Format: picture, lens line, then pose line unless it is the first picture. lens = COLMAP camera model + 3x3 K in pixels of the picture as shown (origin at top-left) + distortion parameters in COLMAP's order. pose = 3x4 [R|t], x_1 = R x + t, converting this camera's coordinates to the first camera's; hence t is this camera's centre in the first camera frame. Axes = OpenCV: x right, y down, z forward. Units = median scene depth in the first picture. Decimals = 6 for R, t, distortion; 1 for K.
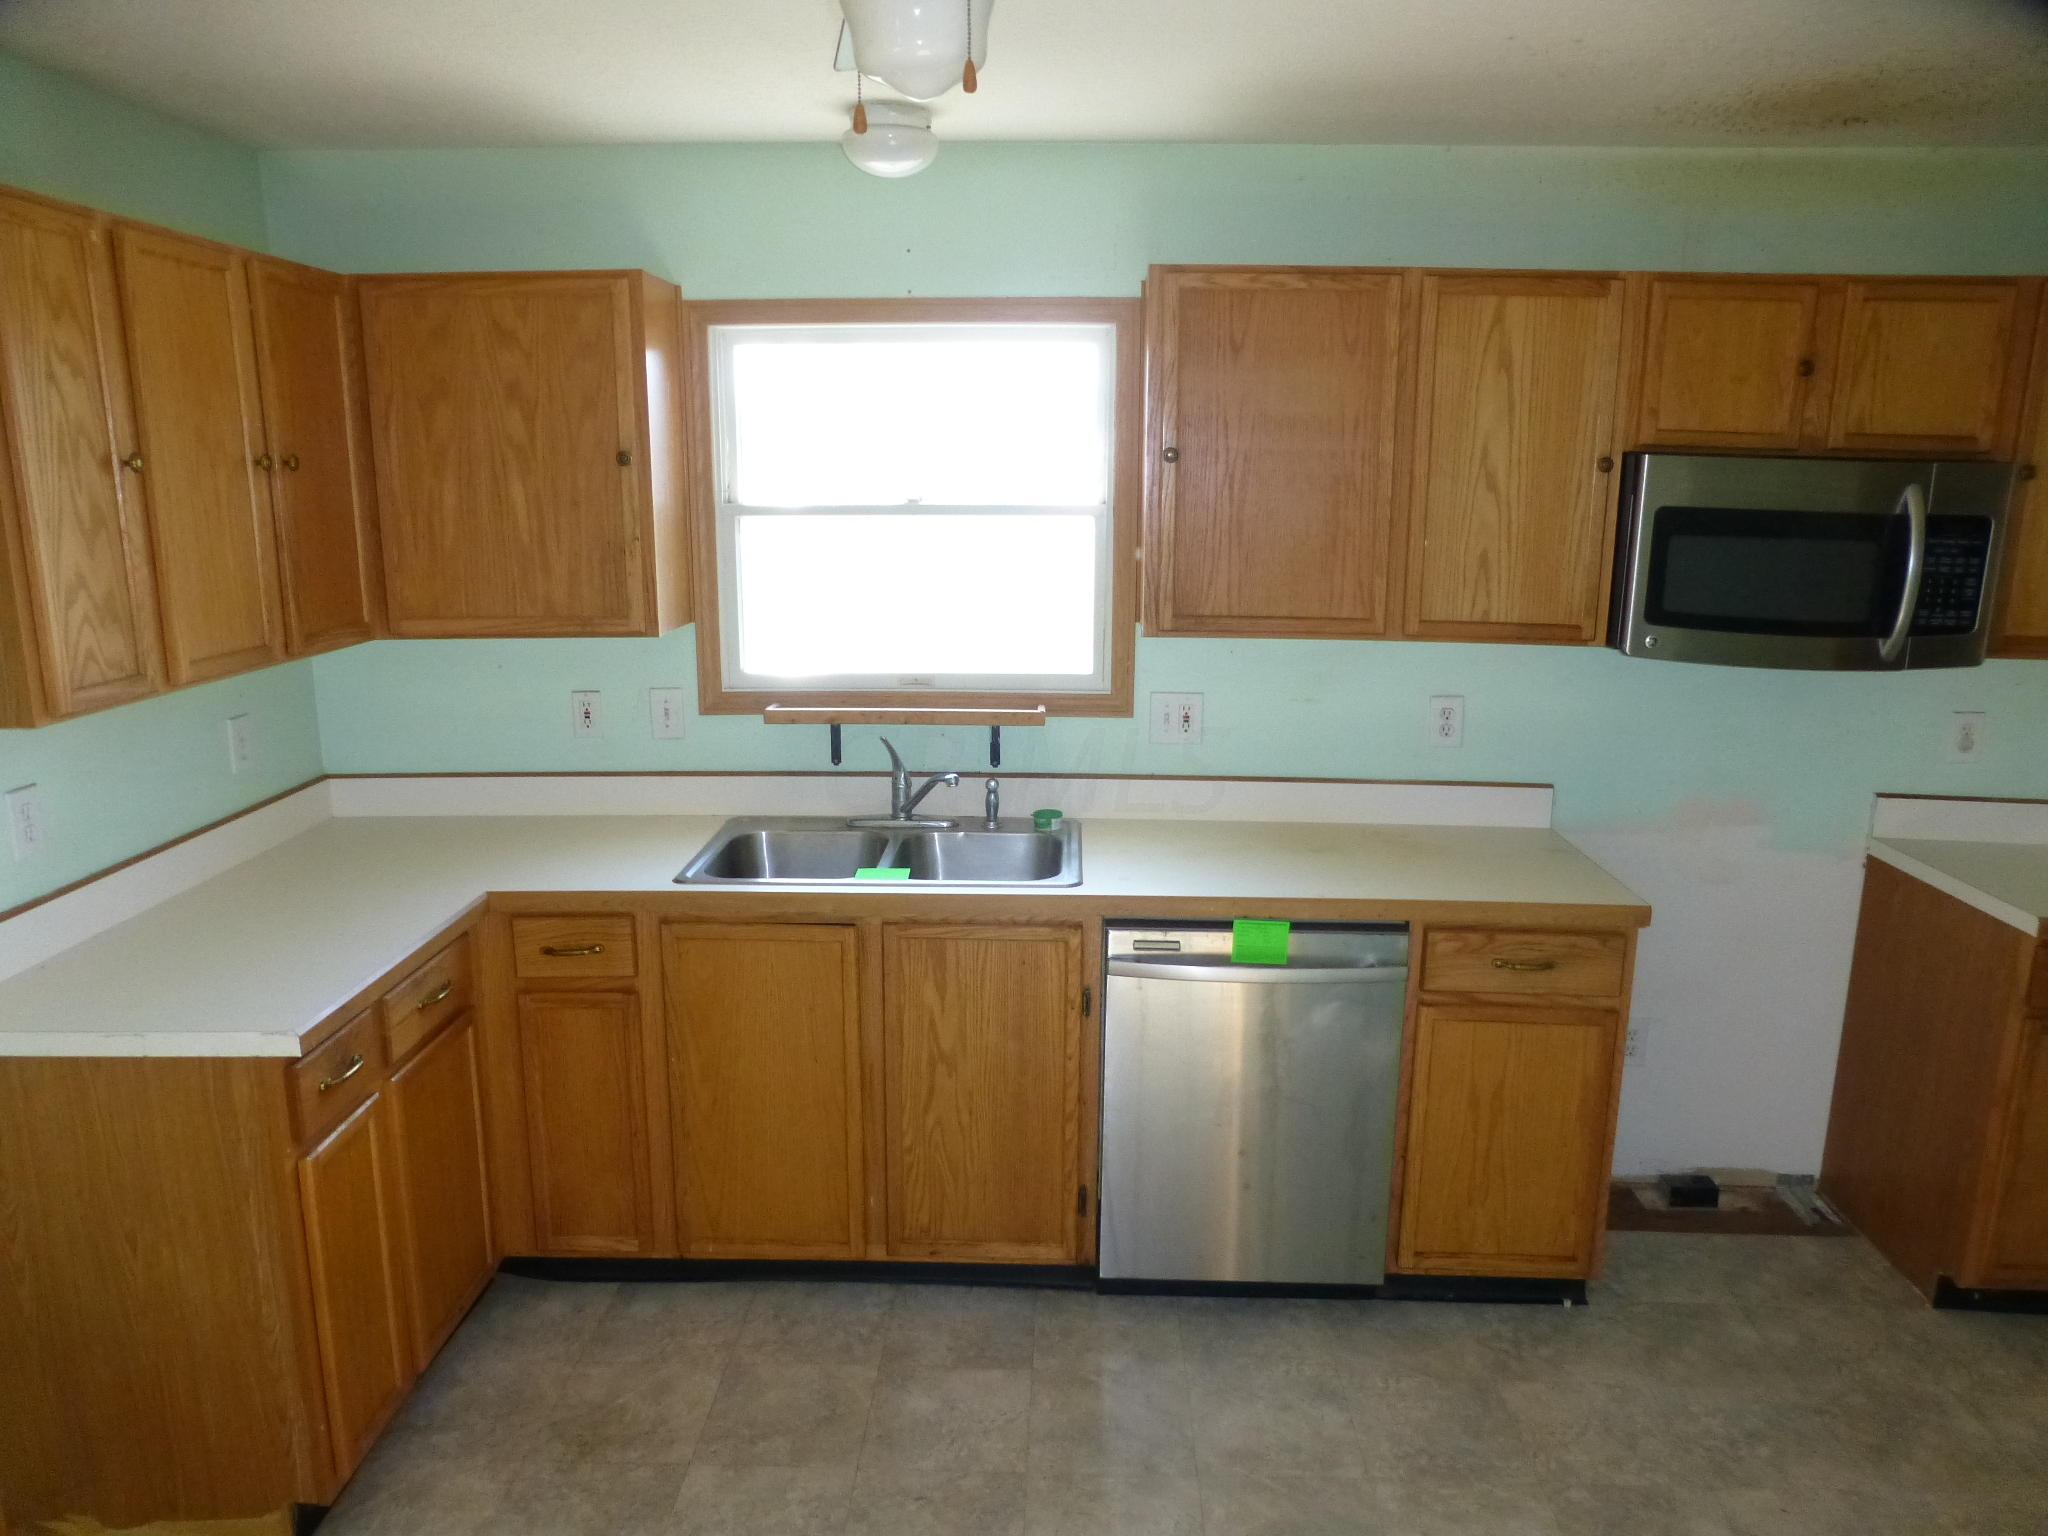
lens RADIAL K [[1523.5, 0, 1021.1], [0, 1523.5, 761.4], [0, 0, 1]] dist [0.025904, -0.044021]
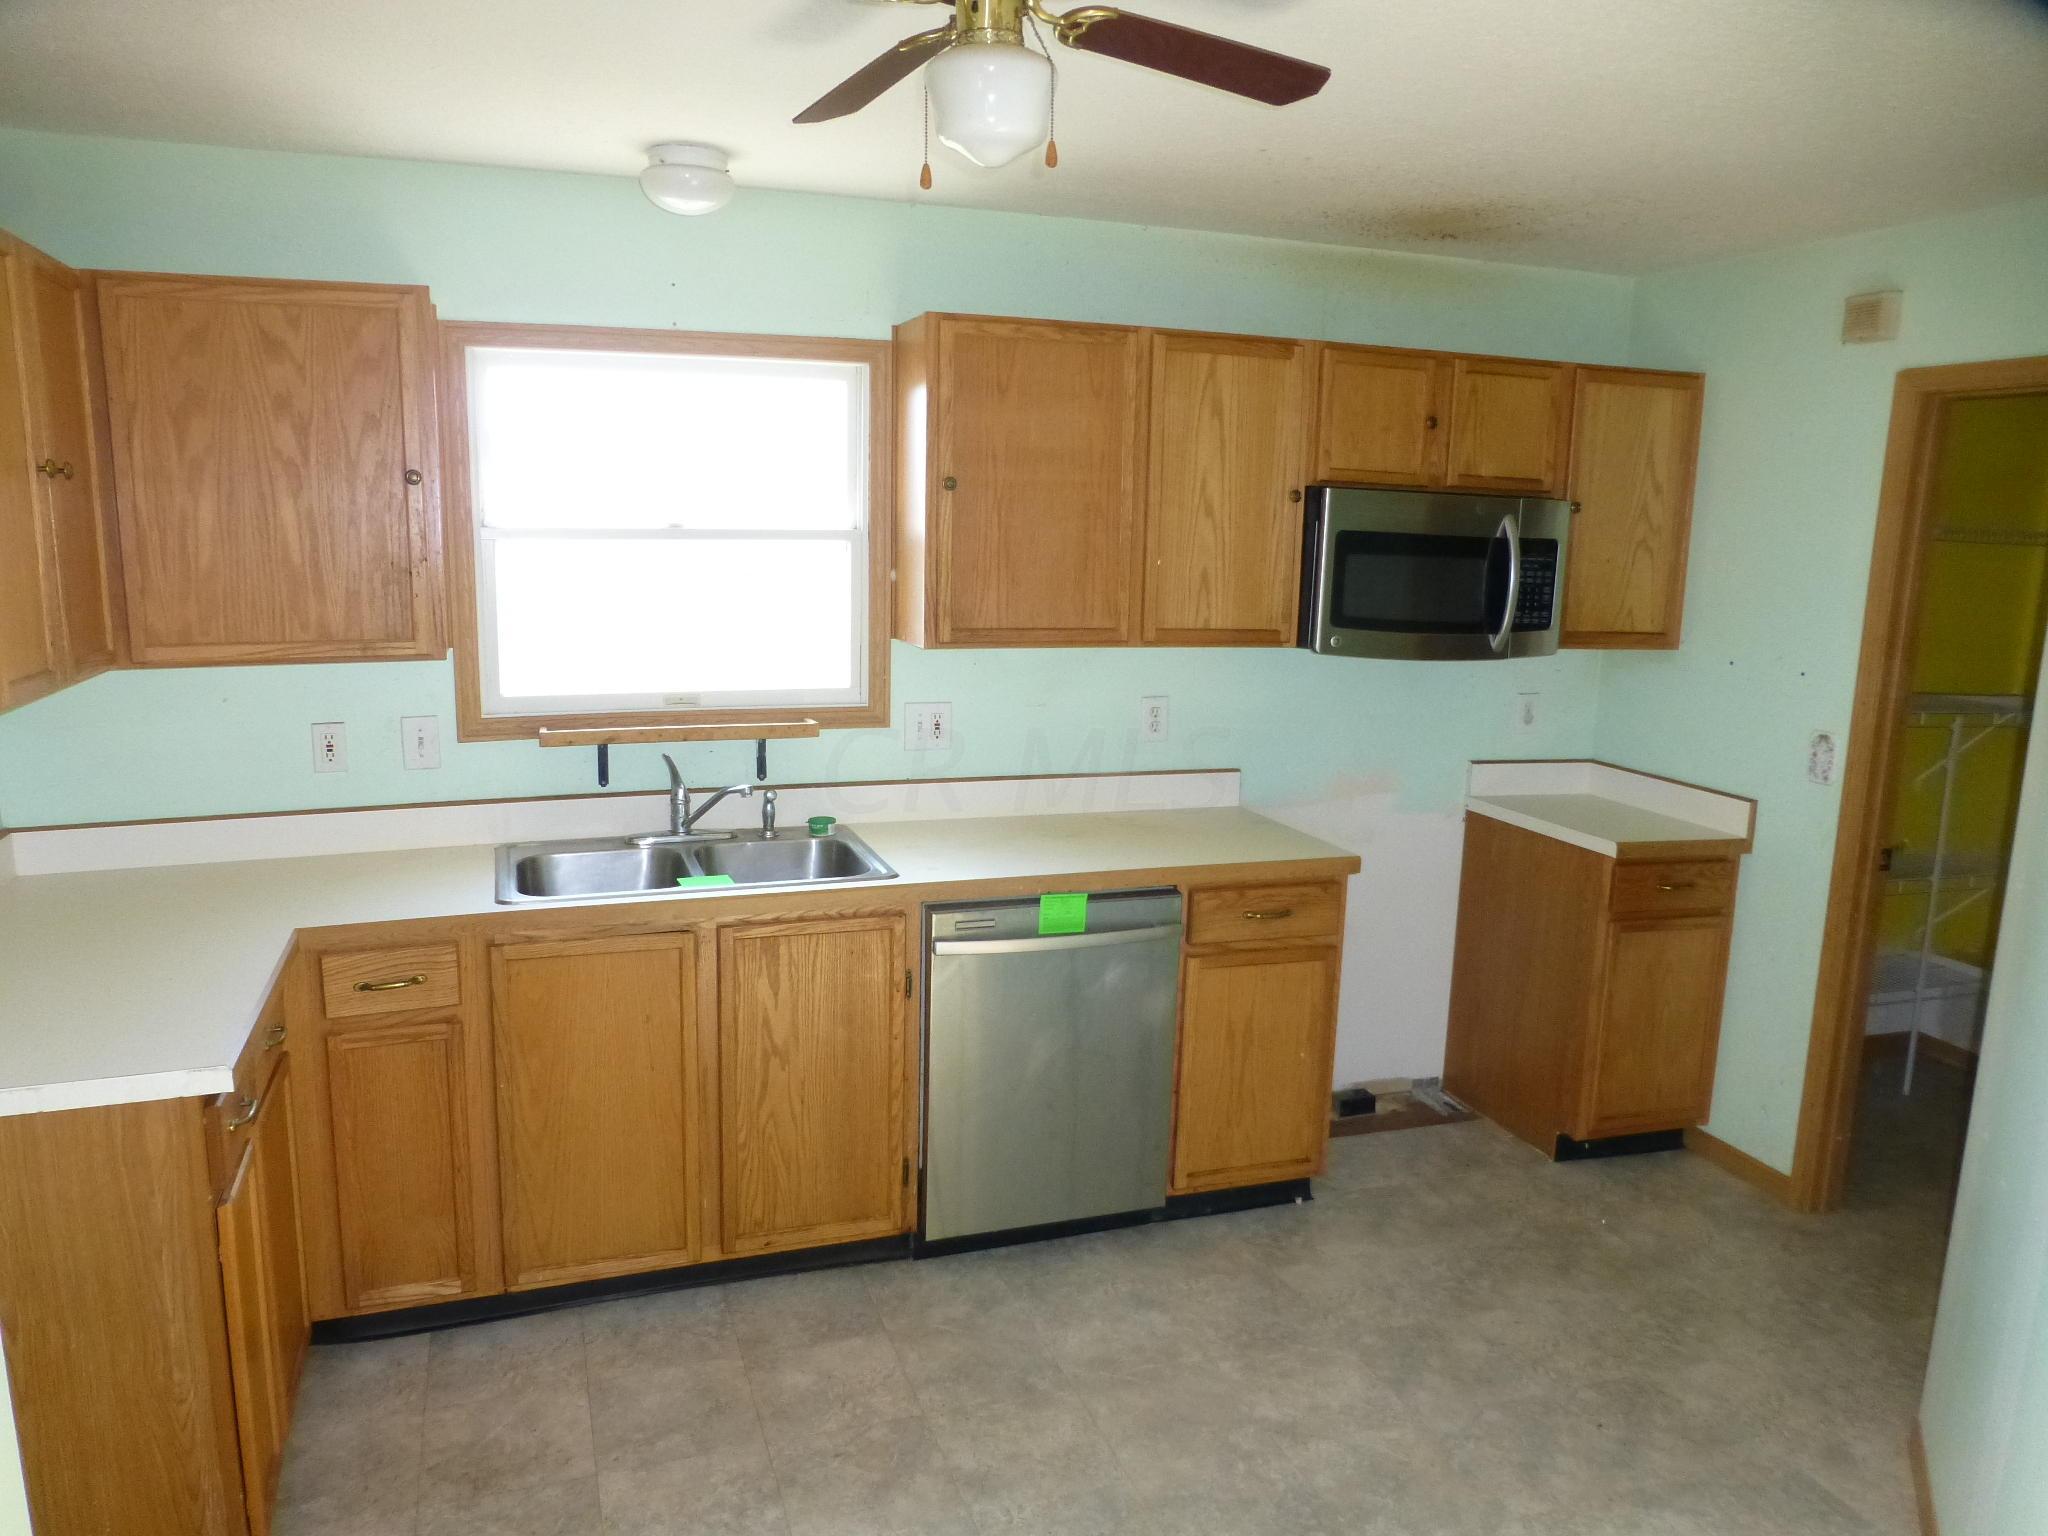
lens RADIAL K [[1523.5, 0, 1011.1], [0, 1523.5, 768.3], [0, 0, 1]] dist [0.025904, -0.044021]
pose [[0.934597, -0.049016, 0.352315, -0.259993], [0.059965, 0.997996, -0.020226, 0.031200], [-0.350617, 0.040030, 0.935663, -0.043248]]
